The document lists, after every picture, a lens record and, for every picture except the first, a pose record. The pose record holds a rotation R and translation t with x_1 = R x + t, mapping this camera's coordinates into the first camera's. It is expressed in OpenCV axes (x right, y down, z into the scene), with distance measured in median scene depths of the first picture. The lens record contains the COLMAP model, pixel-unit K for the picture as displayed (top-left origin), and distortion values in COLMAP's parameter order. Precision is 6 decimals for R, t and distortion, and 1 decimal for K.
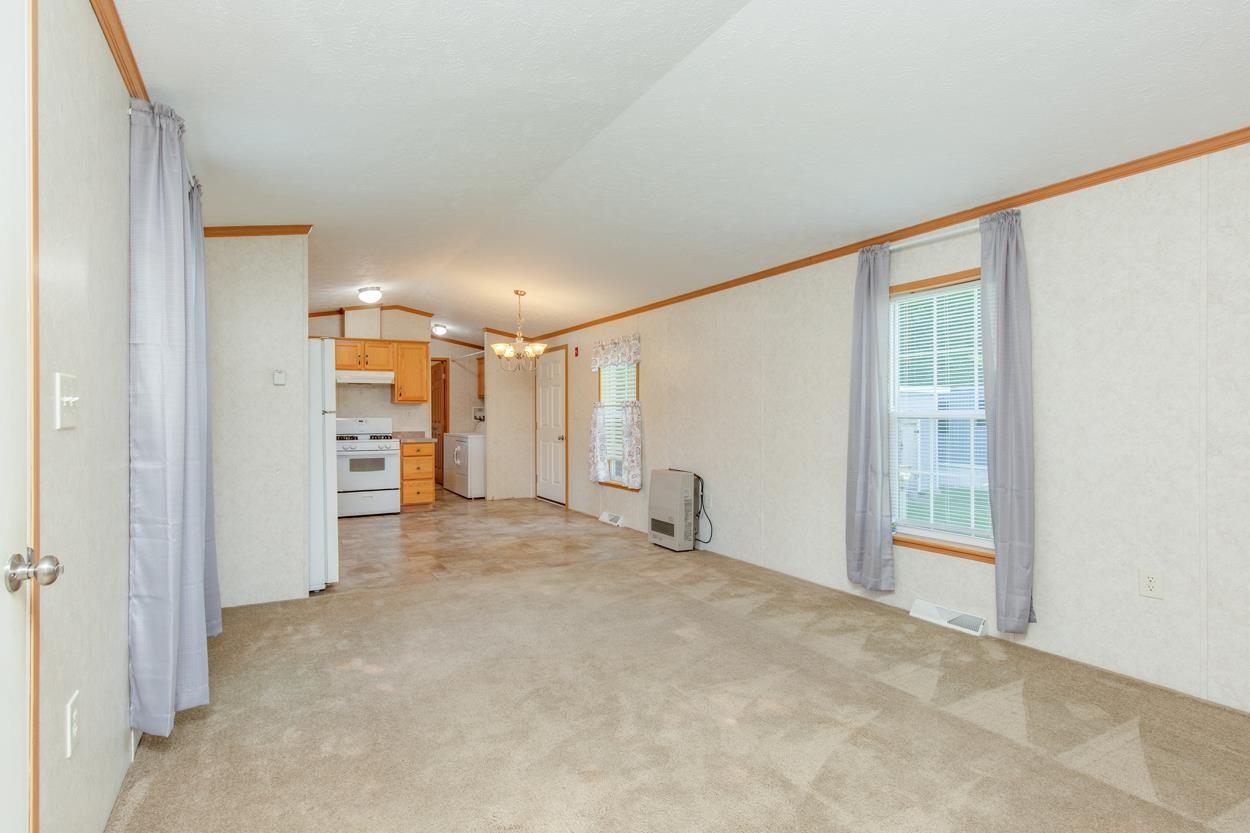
lens RADIAL K [[592.0, 0, 562.9], [0, 592.0, 417.4], [0, 0, 1]] dist [0.004061, 0.000043]
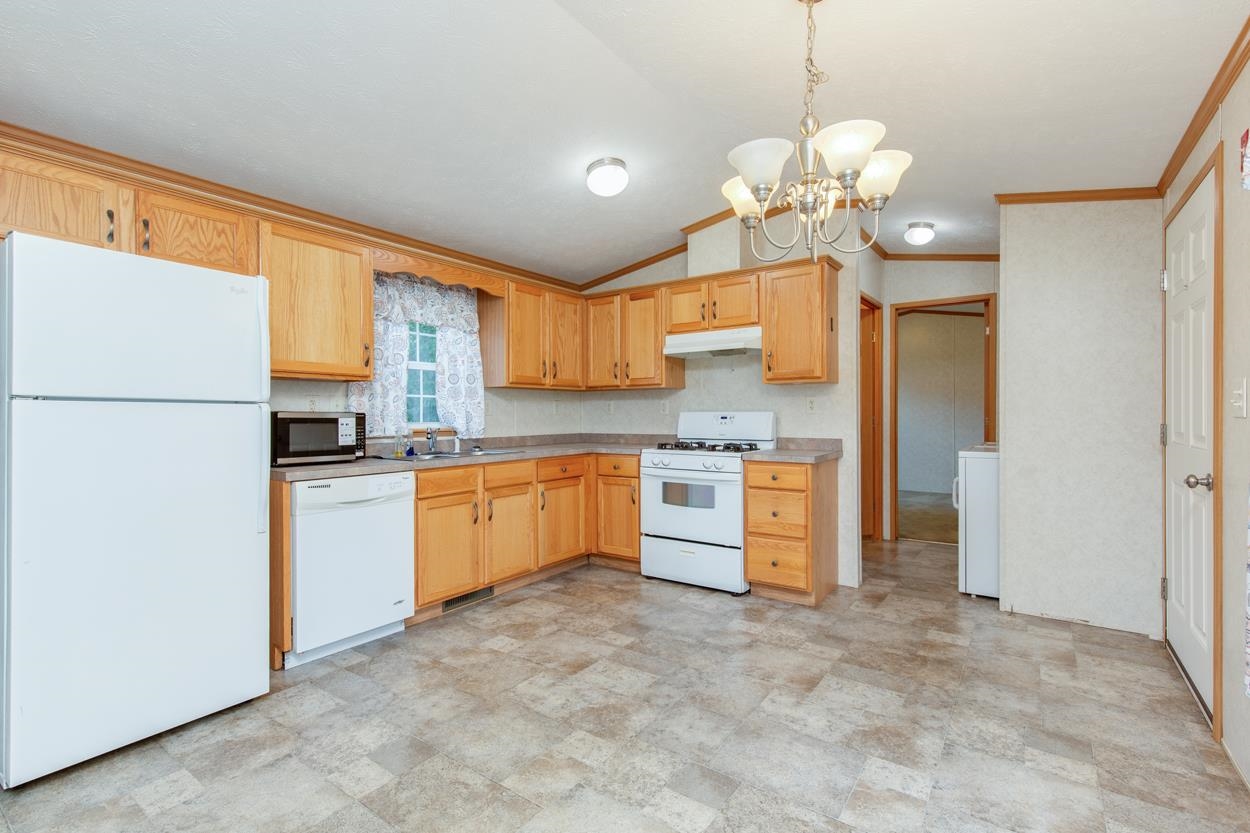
lens RADIAL K [[567.7, 0, 628.8], [0, 567.7, 414.8], [0, 0, 1]] dist [0.002223, -0.000415]
pose [[0.482879, 0.003665, -0.875680, 0.116008], [-0.000371, 0.999992, 0.003981, 0.001487], [0.875687, -0.001598, 0.482876, 0.698981]]
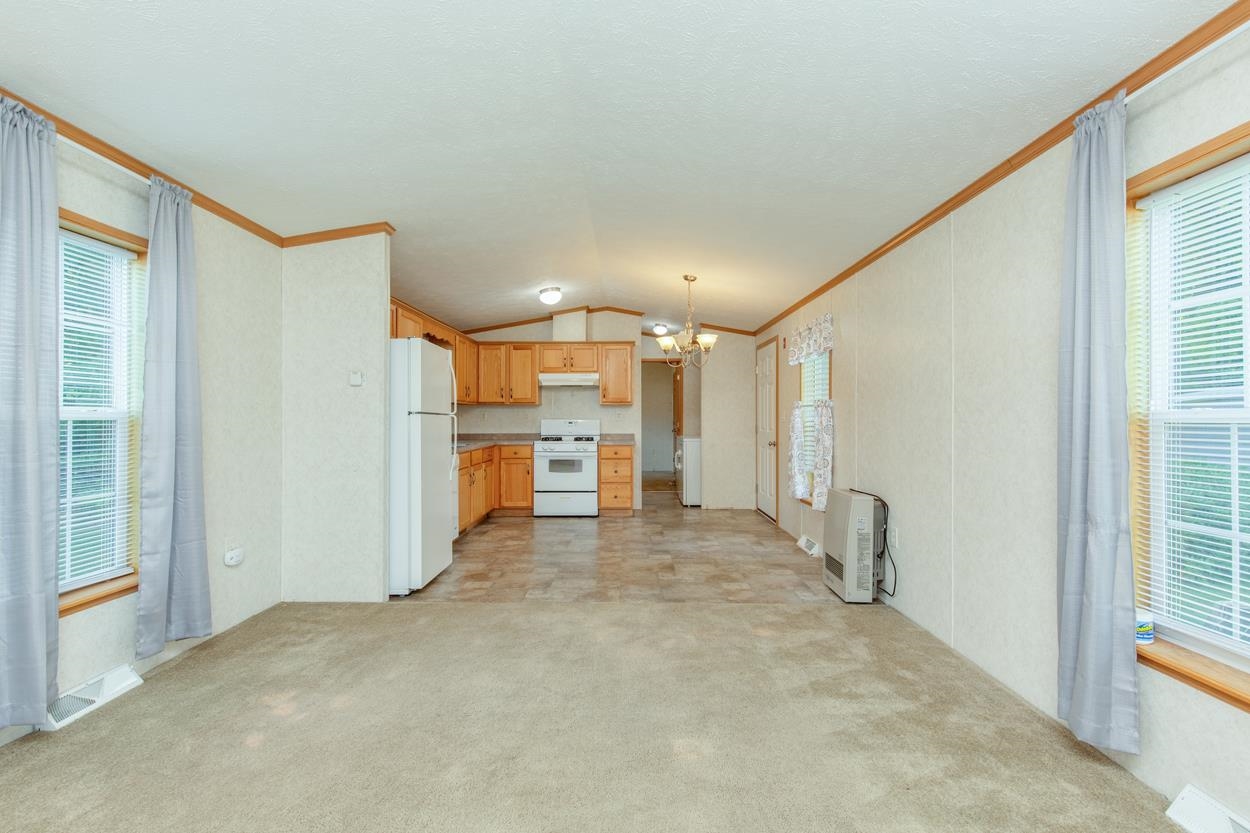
lens RADIAL K [[567.7, 0, 628.8], [0, 567.7, 414.8], [0, 0, 1]] dist [0.002223, -0.000415]
pose [[0.900930, 0.000937, -0.433964, 0.187611], [-0.004805, 0.999958, -0.007817, -0.000172], [0.433939, 0.009128, 0.900896, 0.178524]]
